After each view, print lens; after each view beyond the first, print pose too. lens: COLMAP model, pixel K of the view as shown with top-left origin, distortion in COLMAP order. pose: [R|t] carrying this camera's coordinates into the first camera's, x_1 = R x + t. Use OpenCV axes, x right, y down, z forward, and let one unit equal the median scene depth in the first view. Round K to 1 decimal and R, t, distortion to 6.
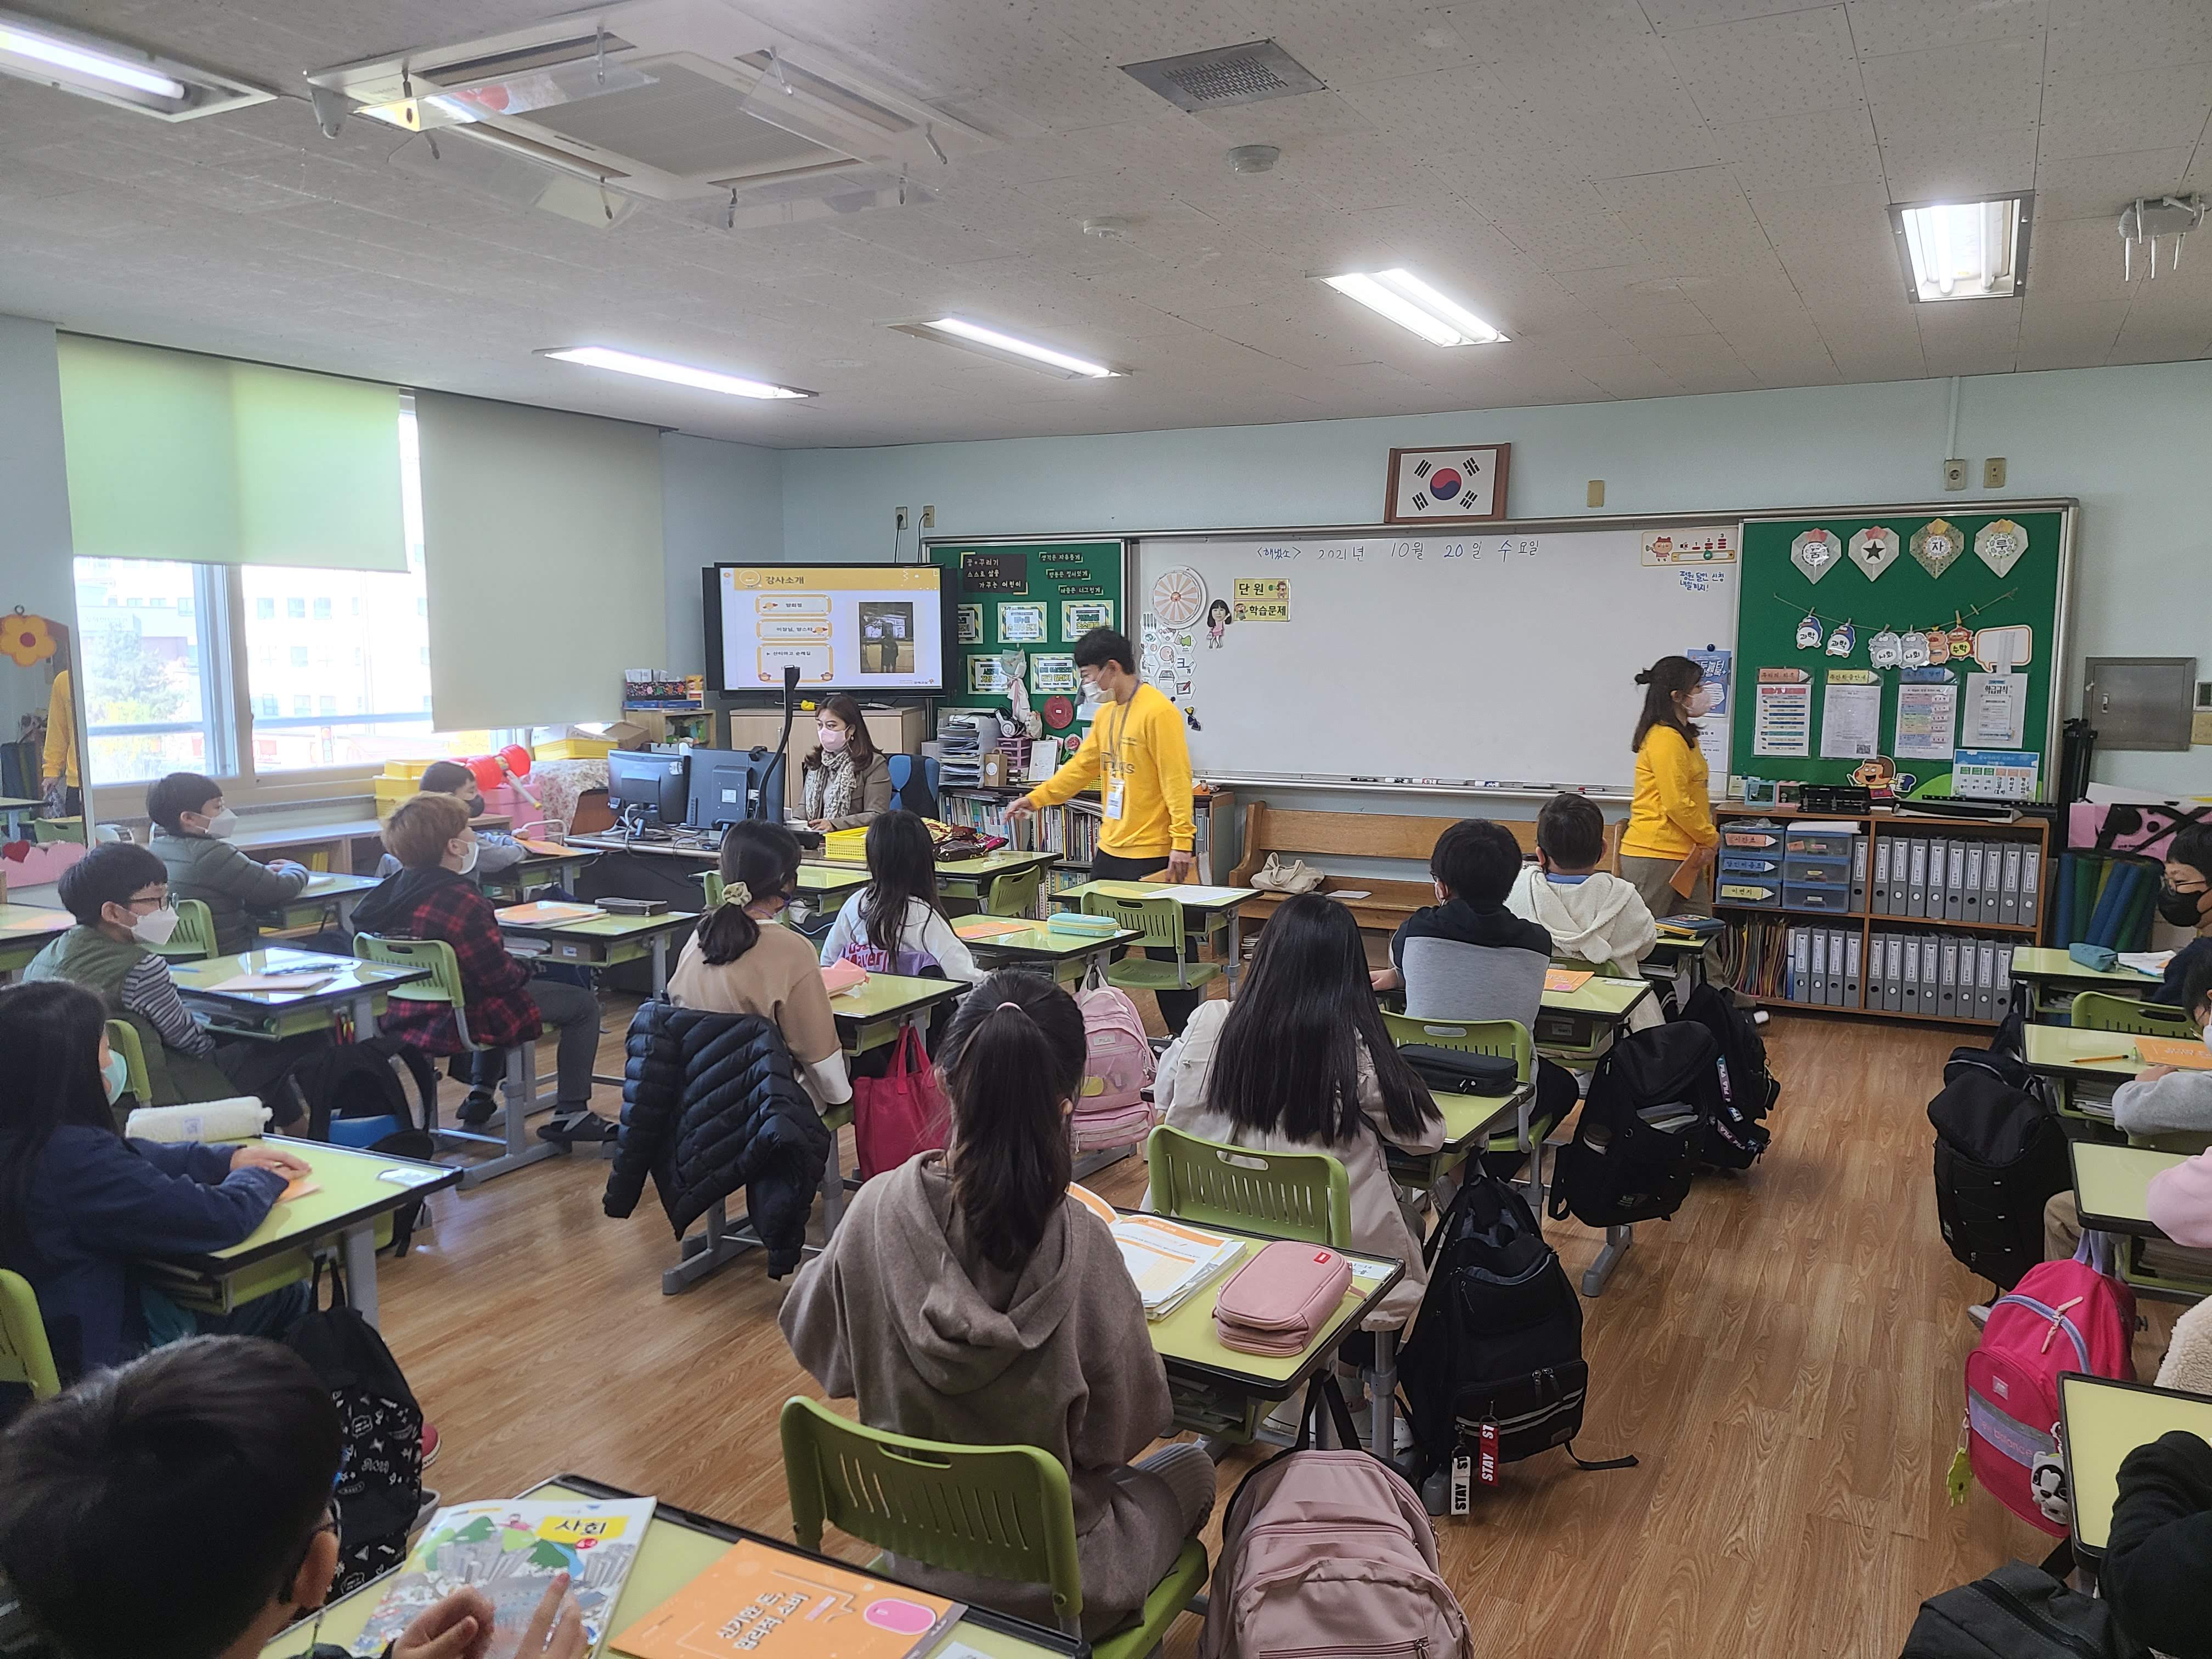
lens RADIAL K [[1656.6, 0, 1111.2], [0, 1656.6, 817.6], [0, 0, 1]] dist [0.068657, -0.055618]
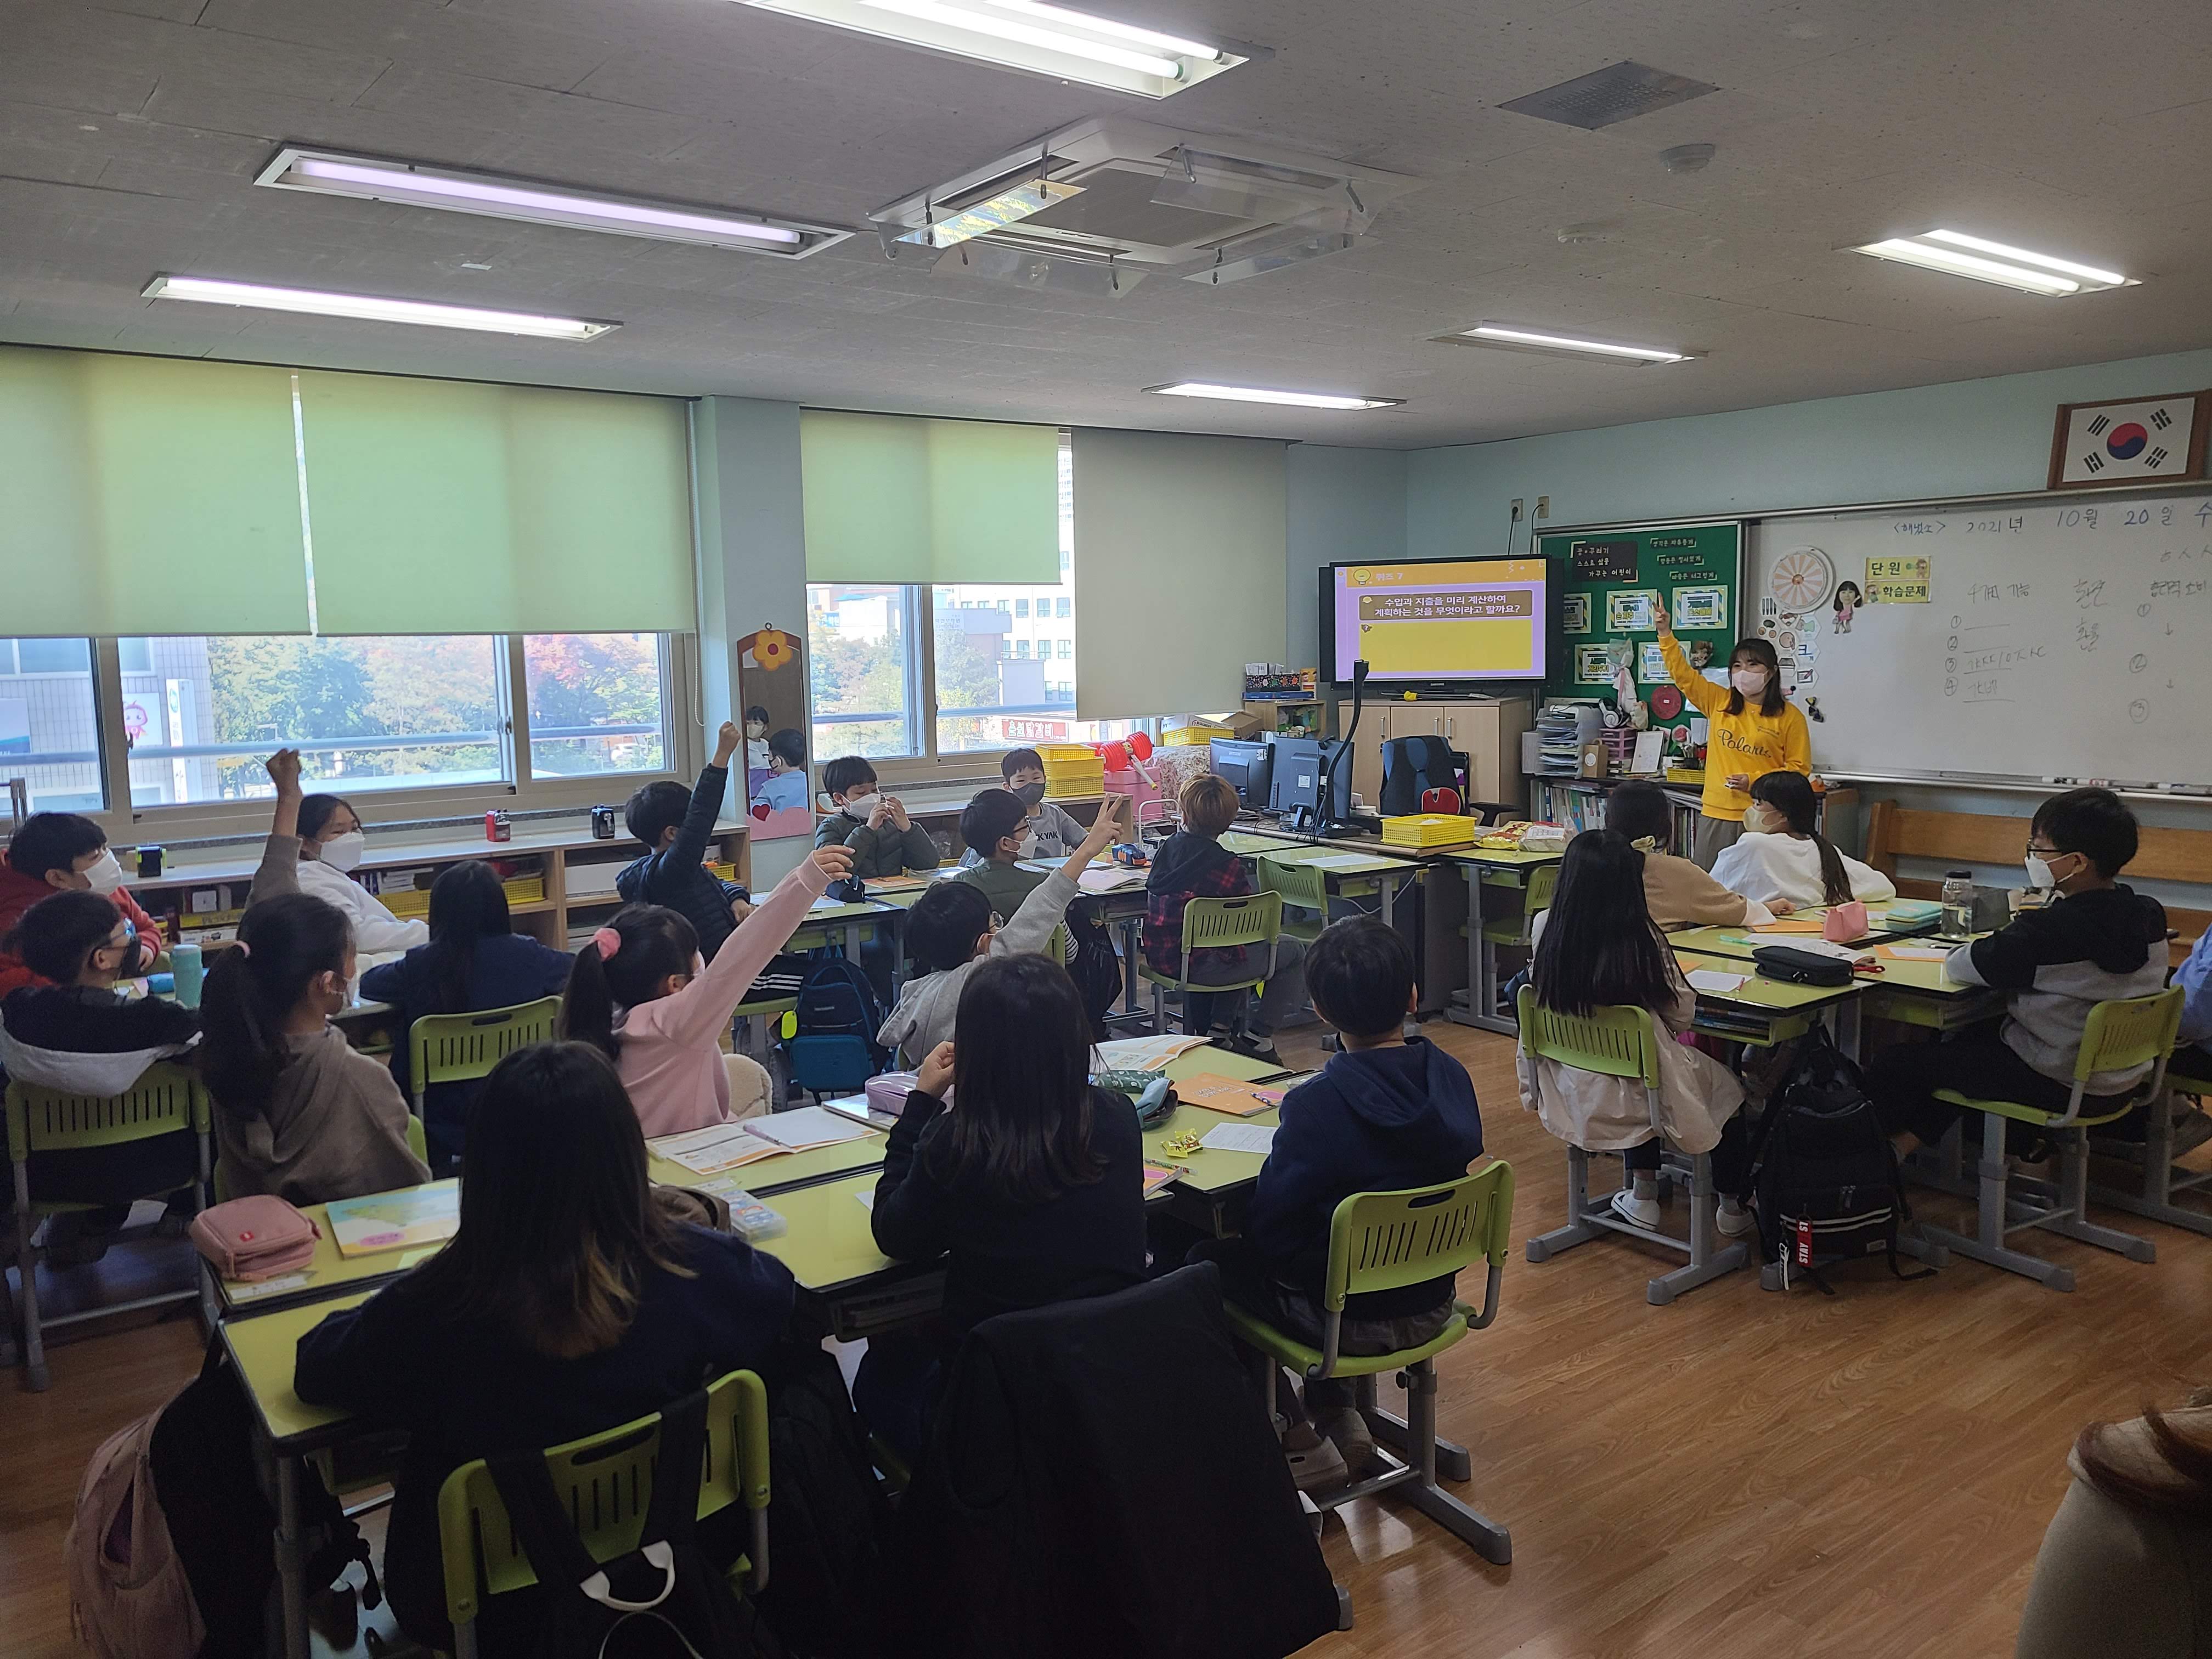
lens RADIAL K [[1656.6, 0, 1090.4], [0, 1656.6, 831.5], [0, 0, 1]] dist [0.068657, -0.055618]
pose [[0.896996, 0.036178, -0.440556, 0.103730], [-0.028299, 0.999301, 0.024444, -0.002185], [0.441132, -0.009459, 0.897392, -0.031147]]
